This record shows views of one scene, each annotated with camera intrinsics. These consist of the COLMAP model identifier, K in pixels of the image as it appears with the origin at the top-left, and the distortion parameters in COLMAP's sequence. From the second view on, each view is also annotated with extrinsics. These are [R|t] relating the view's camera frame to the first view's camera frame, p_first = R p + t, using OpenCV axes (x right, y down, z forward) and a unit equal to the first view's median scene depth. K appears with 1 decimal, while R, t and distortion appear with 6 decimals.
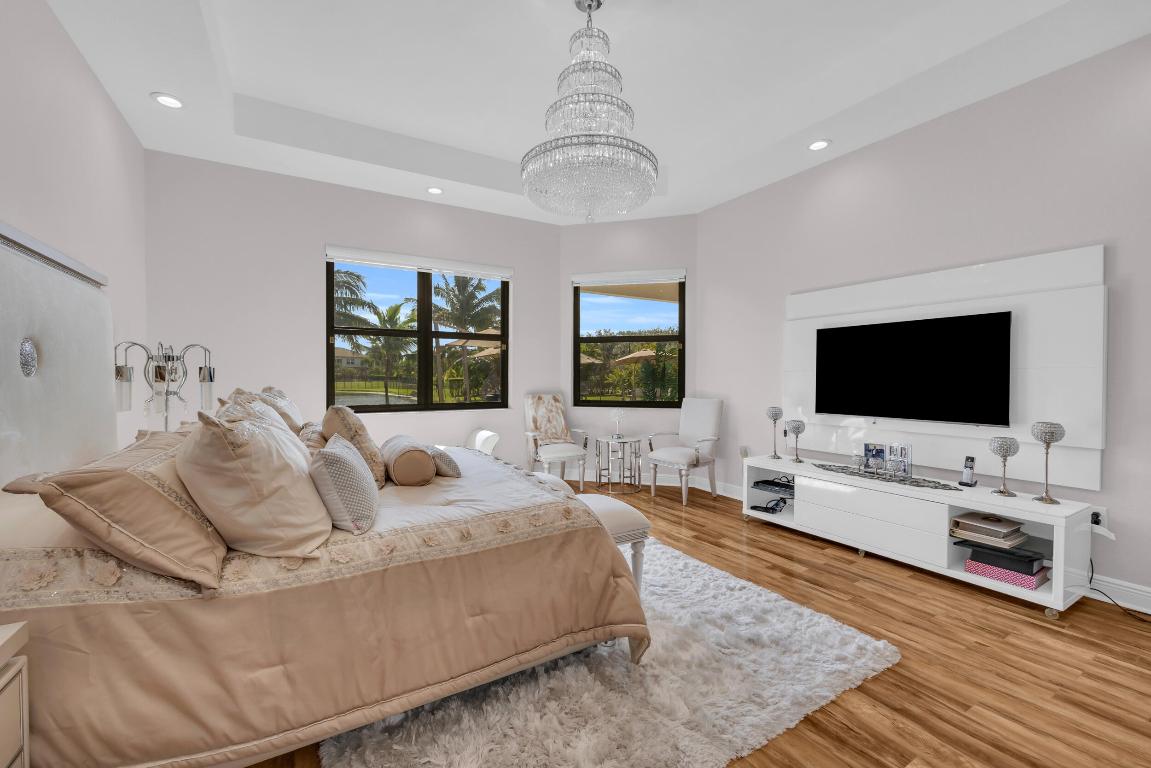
lens RADIAL K [[469.6, 0, 575.3], [0, 469.6, 382.8], [0, 0, 1]] dist [-0.000360, -0.000457]
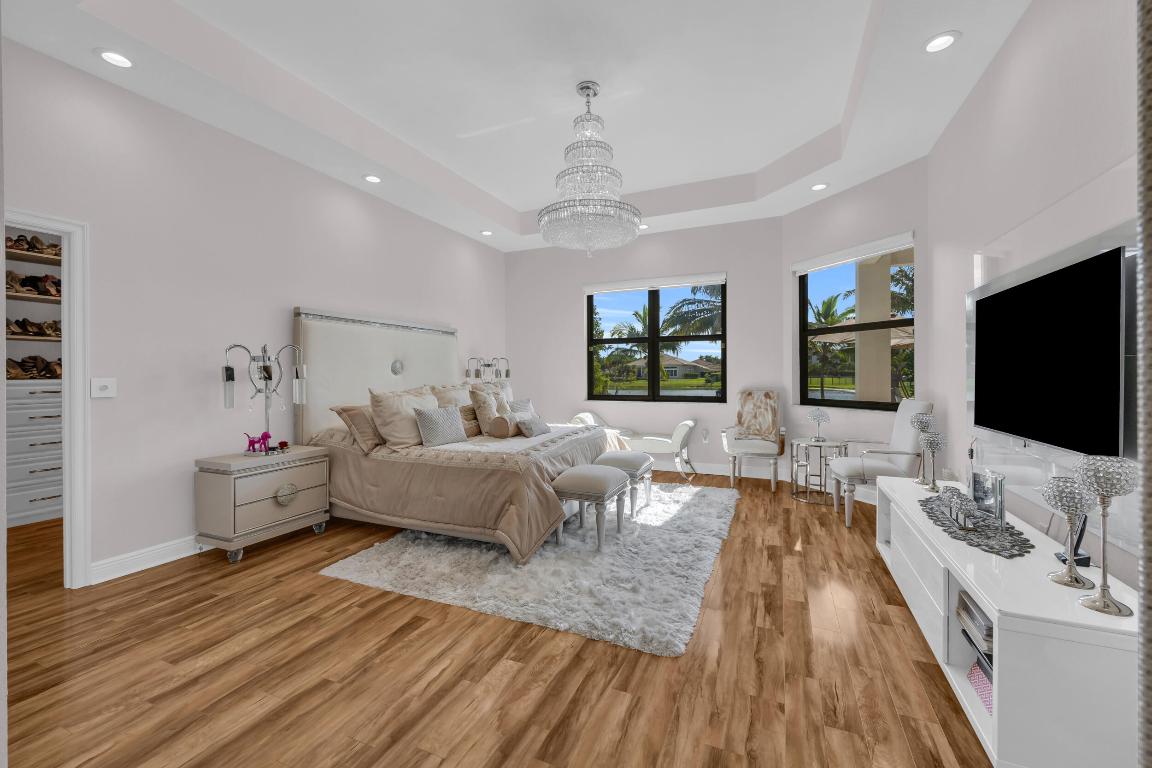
lens RADIAL K [[470.0, 0, 572.8], [0, 470.0, 378.9], [0, 0, 1]] dist [-0.000360, -0.000457]
pose [[0.573957, 0.004092, -0.818875, 0.858477], [-0.004399, 0.999988, 0.001914, -0.002033], [0.818874, 0.002503, 0.573968, 0.161212]]
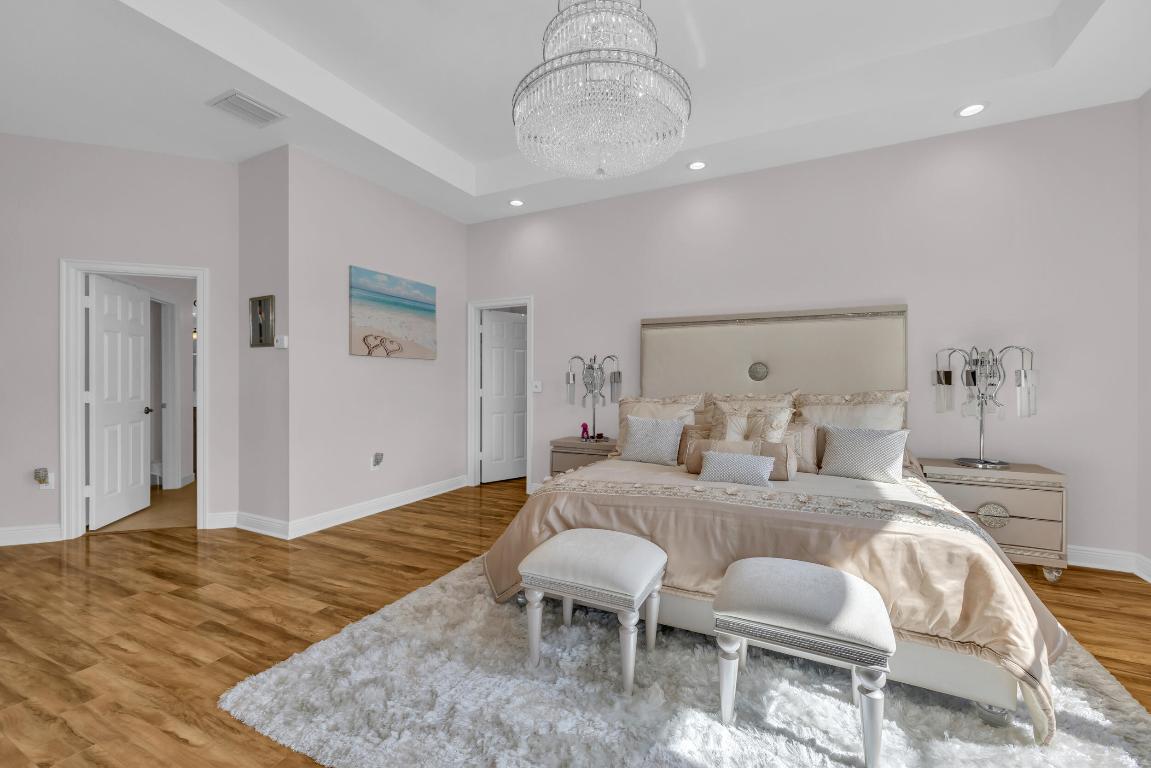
lens RADIAL K [[469.6, 0, 575.0], [0, 469.6, 384.5], [0, 0, 1]] dist [-0.000360, -0.000457]
pose [[-0.846278, -0.001162, -0.532740, 0.376347], [-0.010065, 0.999854, 0.013807, -0.009462], [0.532646, 0.017046, -0.846167, 1.291544]]
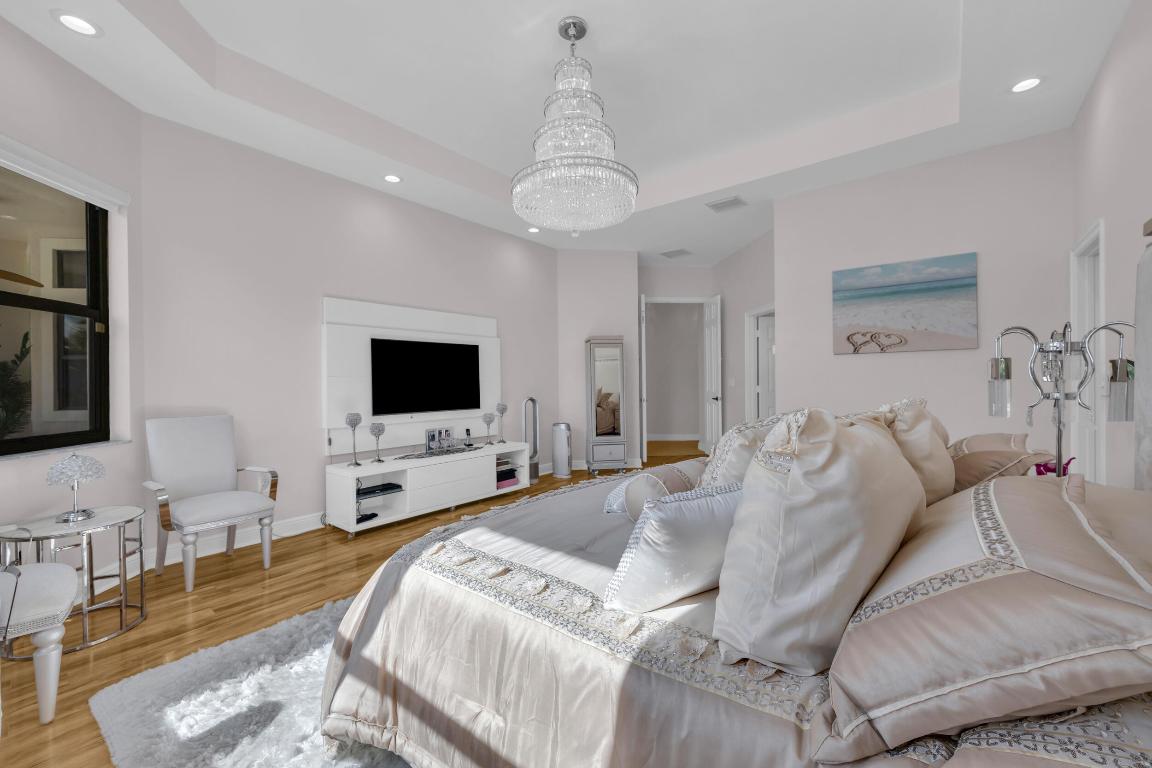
lens RADIAL K [[470.0, 0, 573.4], [0, 470.0, 381.8], [0, 0, 1]] dist [-0.000360, -0.000457]
pose [[-0.344038, 0.001663, 0.938954, -0.774771], [0.022043, 0.999737, 0.006306, -0.011411], [-0.938697, 0.022867, -0.343985, 1.089740]]
